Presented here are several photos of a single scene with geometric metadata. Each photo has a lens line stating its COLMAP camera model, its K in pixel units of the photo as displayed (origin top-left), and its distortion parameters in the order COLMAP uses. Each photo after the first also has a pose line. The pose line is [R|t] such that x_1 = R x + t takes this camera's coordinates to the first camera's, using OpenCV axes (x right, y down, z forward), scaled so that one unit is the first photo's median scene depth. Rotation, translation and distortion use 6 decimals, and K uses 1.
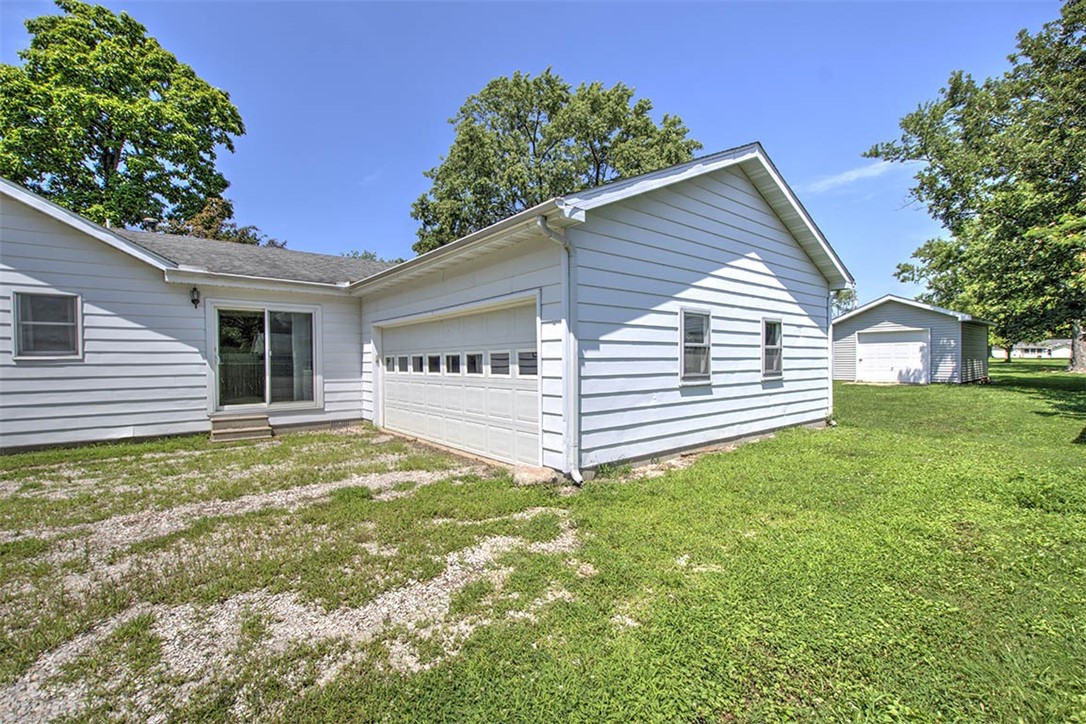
lens RADIAL K [[471.4, 0, 545.4], [0, 471.4, 363.5], [0, 0, 1]] dist [-0.009011, -0.000360]
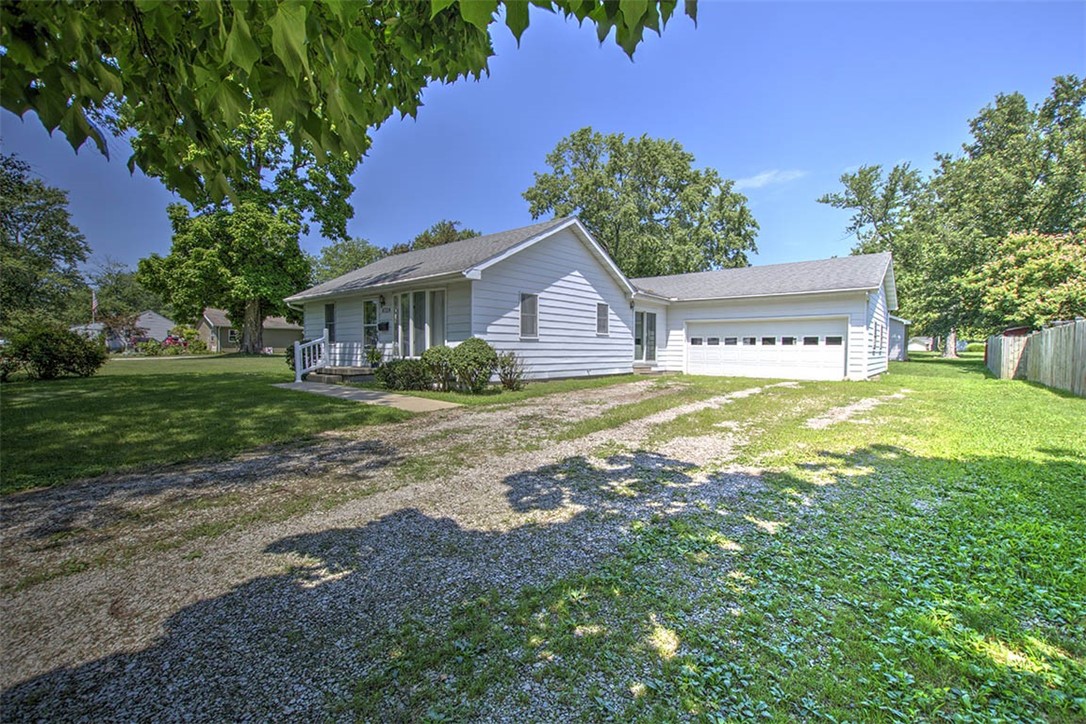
lens RADIAL K [[471.4, 0, 540.0], [0, 471.4, 358.0], [0, 0, 1]] dist [-0.009011, -0.000360]
pose [[0.983370, 0.014603, 0.181026, -1.329476], [-0.017605, 0.999733, 0.014984, 0.053339], [-0.180759, -0.017922, 0.983364, -0.805710]]
